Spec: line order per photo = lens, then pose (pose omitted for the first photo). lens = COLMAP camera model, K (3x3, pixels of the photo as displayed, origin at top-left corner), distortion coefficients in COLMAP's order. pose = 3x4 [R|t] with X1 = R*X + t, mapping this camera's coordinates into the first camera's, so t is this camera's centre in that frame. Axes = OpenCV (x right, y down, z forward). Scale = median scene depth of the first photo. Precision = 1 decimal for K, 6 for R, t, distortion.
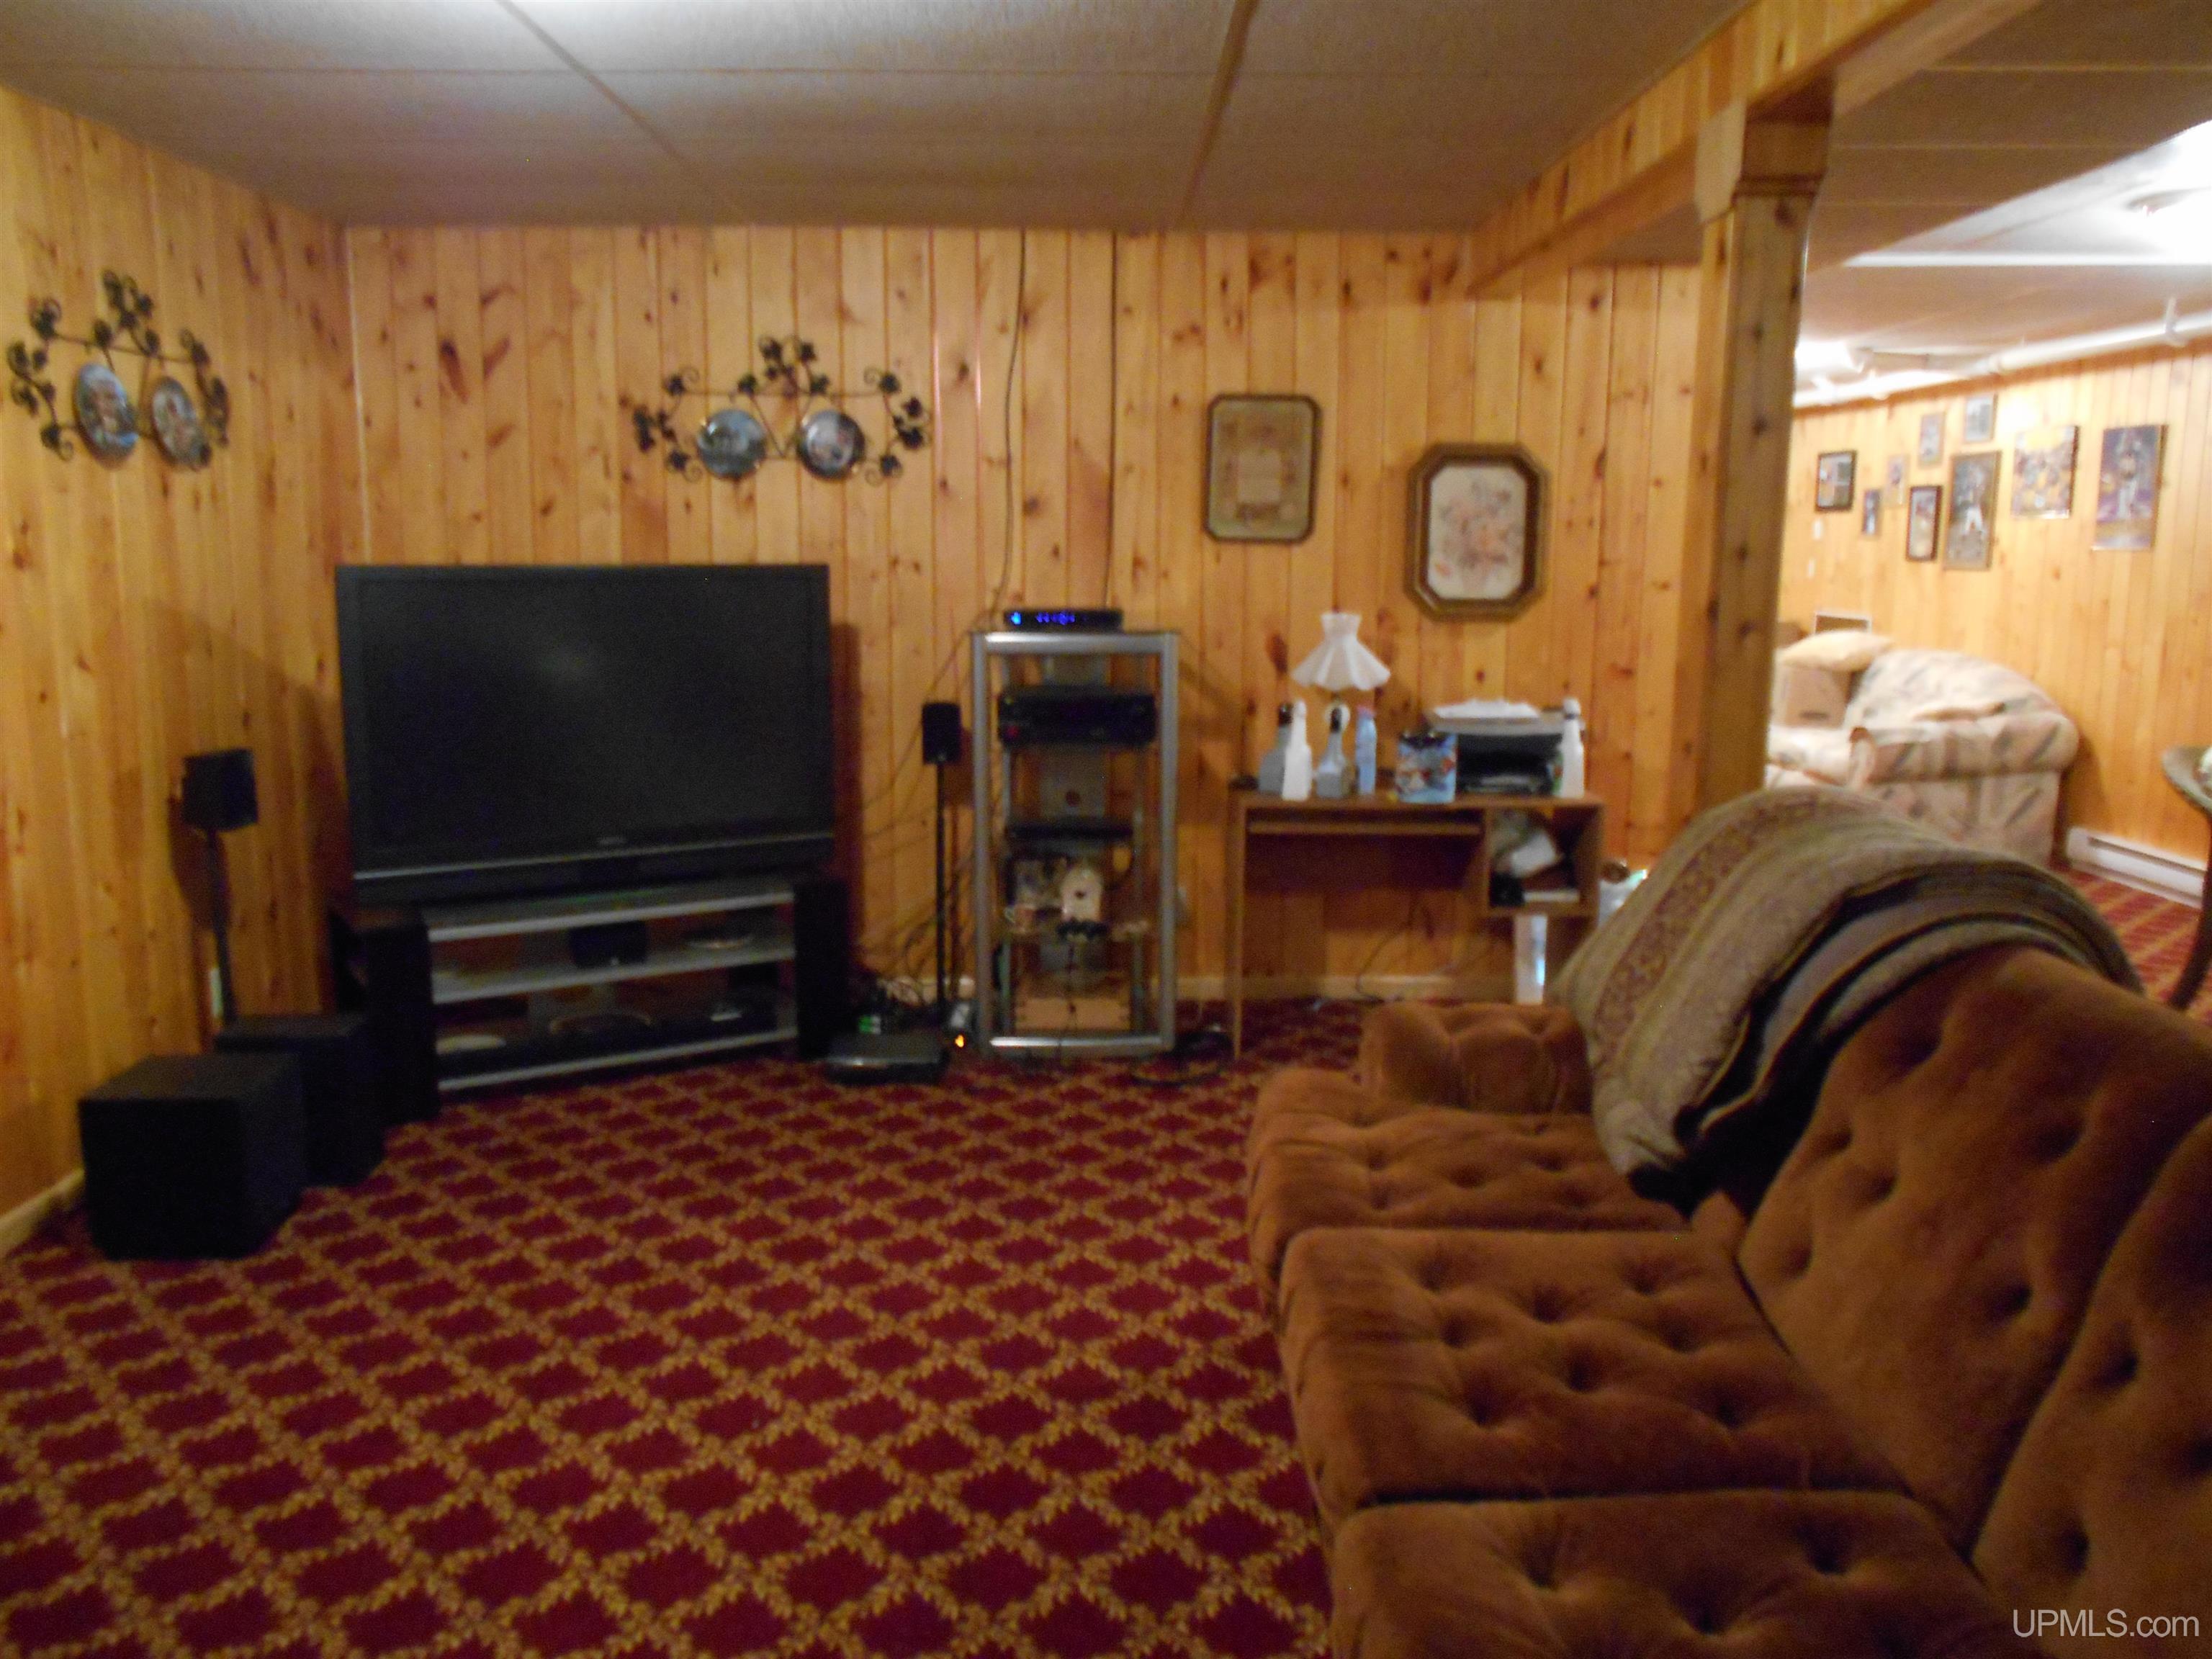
lens RADIAL K [[1713.7, 0, 1068.5], [0, 1713.7, 858.2], [0, 0, 1]] dist [-0.068639, 0.060760]
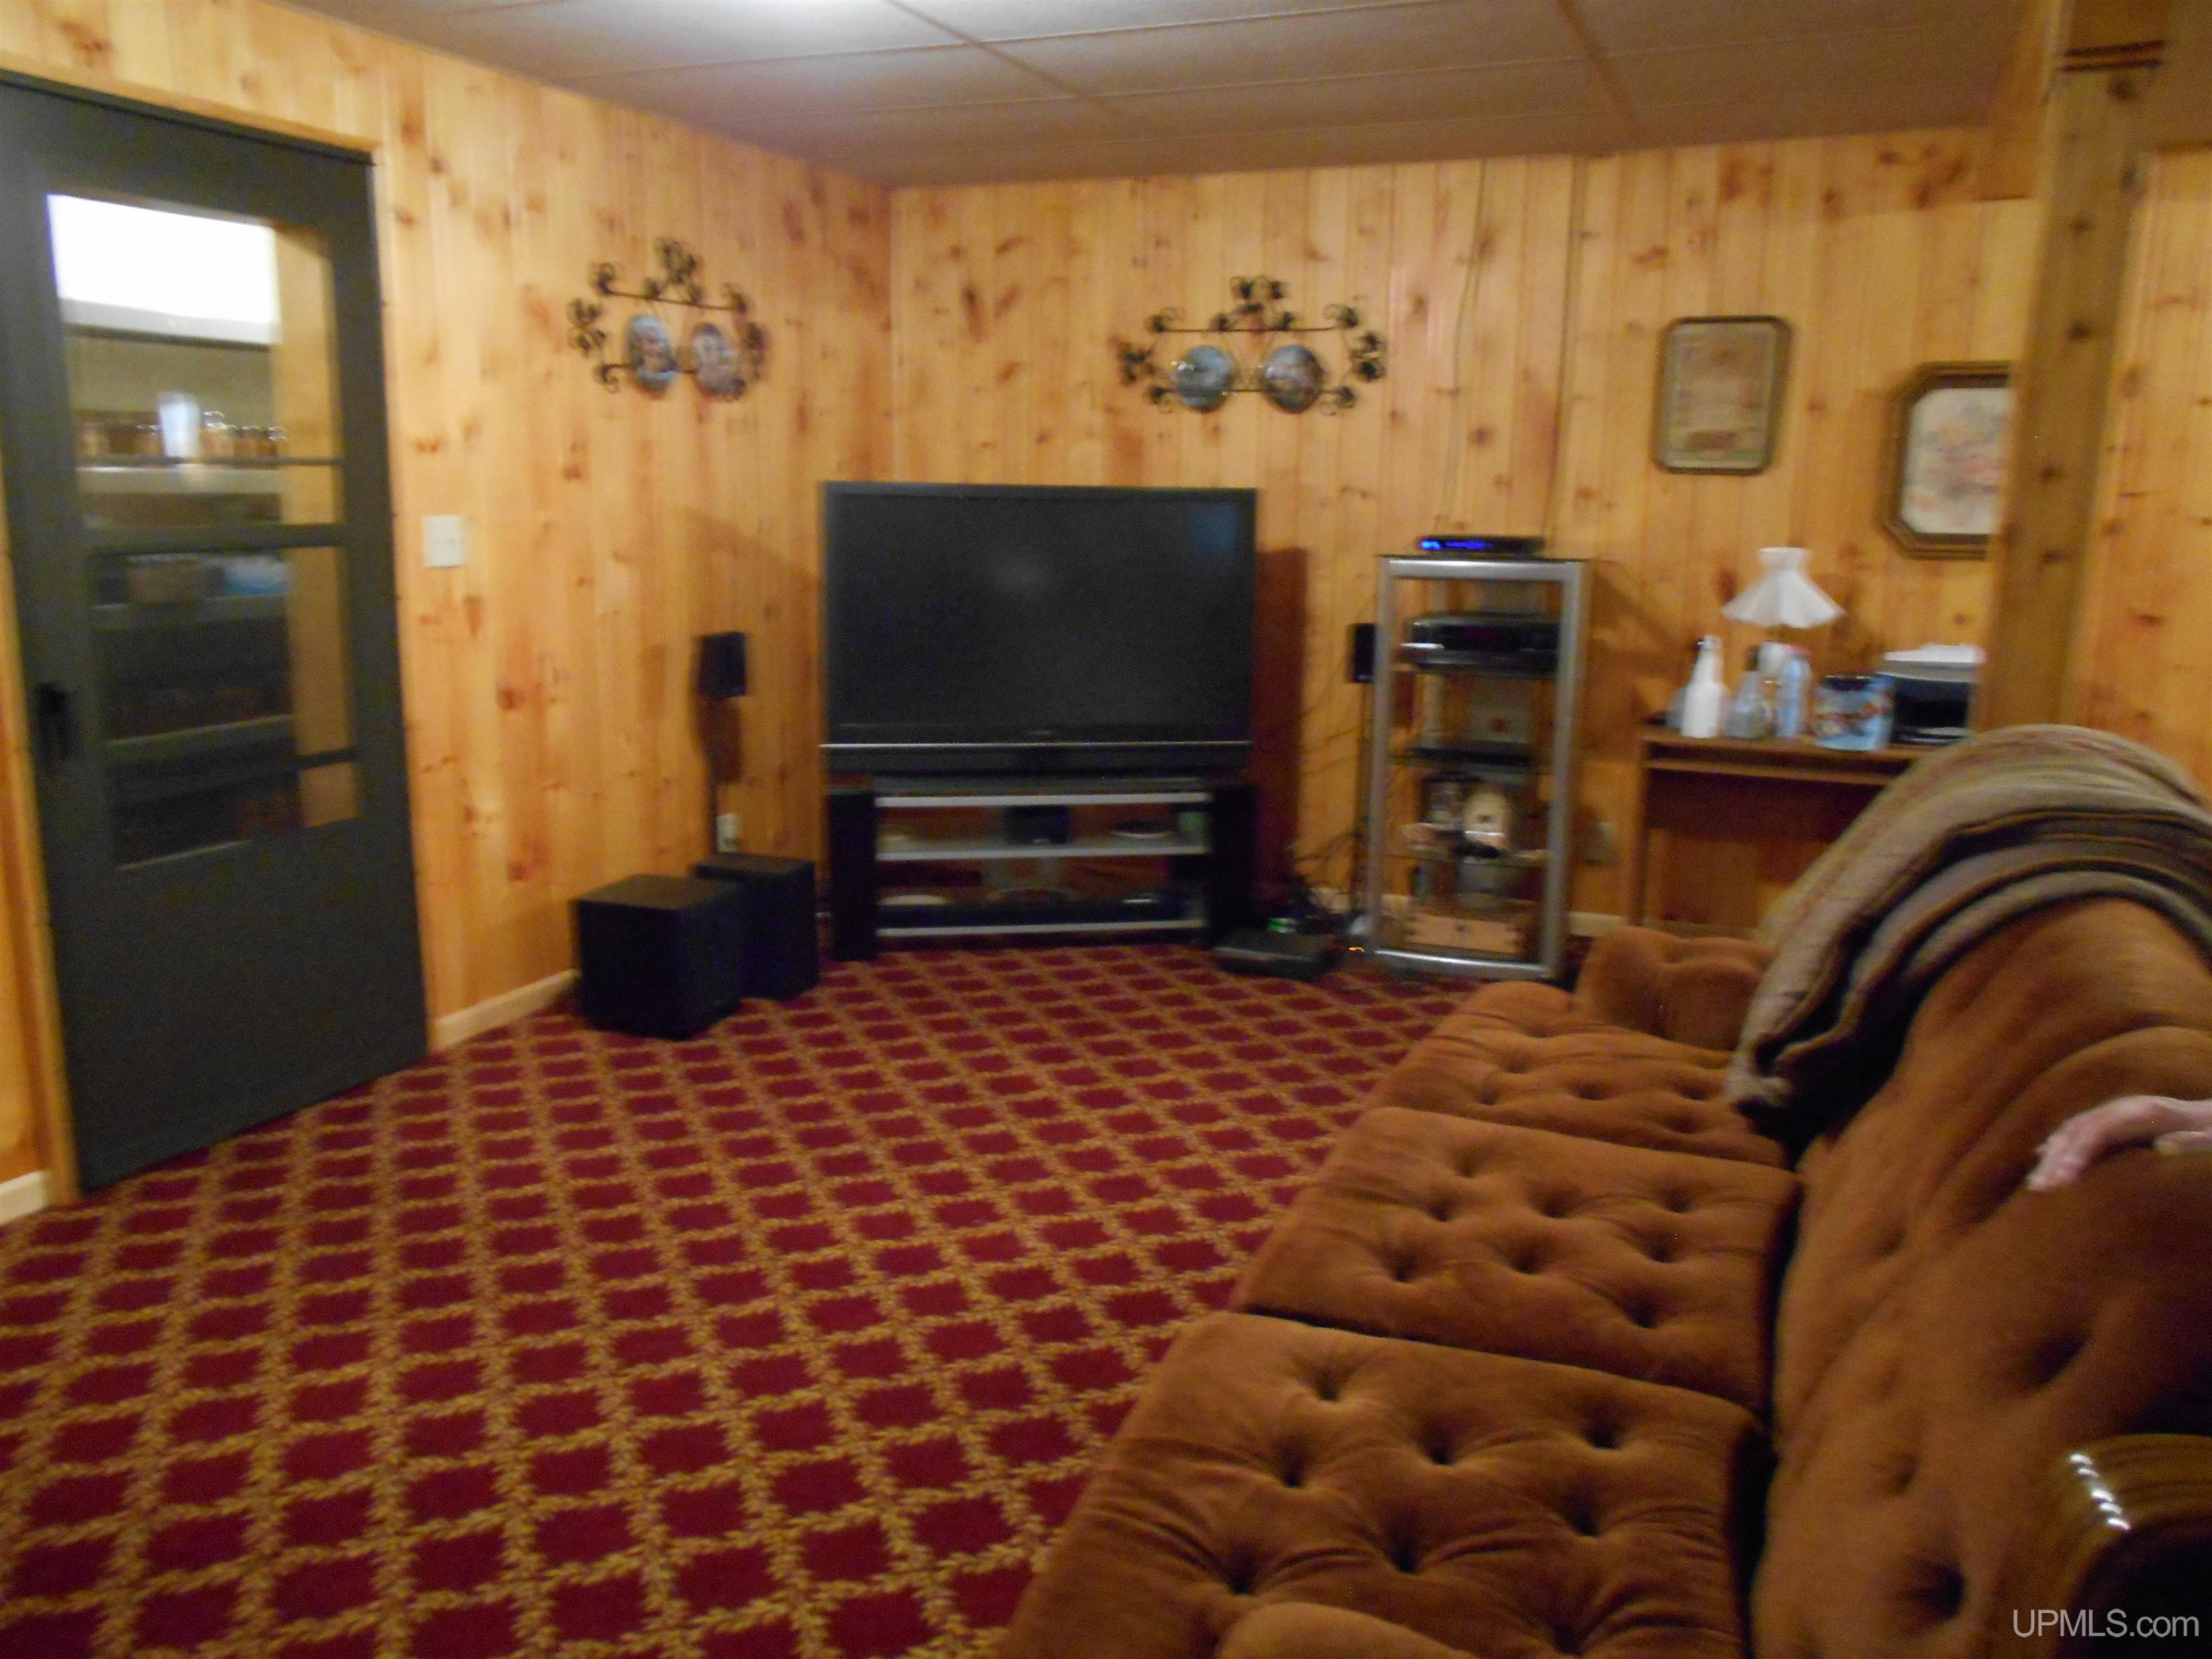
lens RADIAL K [[1725.3, 0, 1106.0], [0, 1725.3, 829.5], [0, 0, 1]] dist [-0.014867, 0.102907]
pose [[0.921717, 0.084872, -0.378463, 0.201379], [-0.078946, 0.996391, 0.031177, 0.014081], [0.379743, 0.001142, 0.925091, -0.037109]]
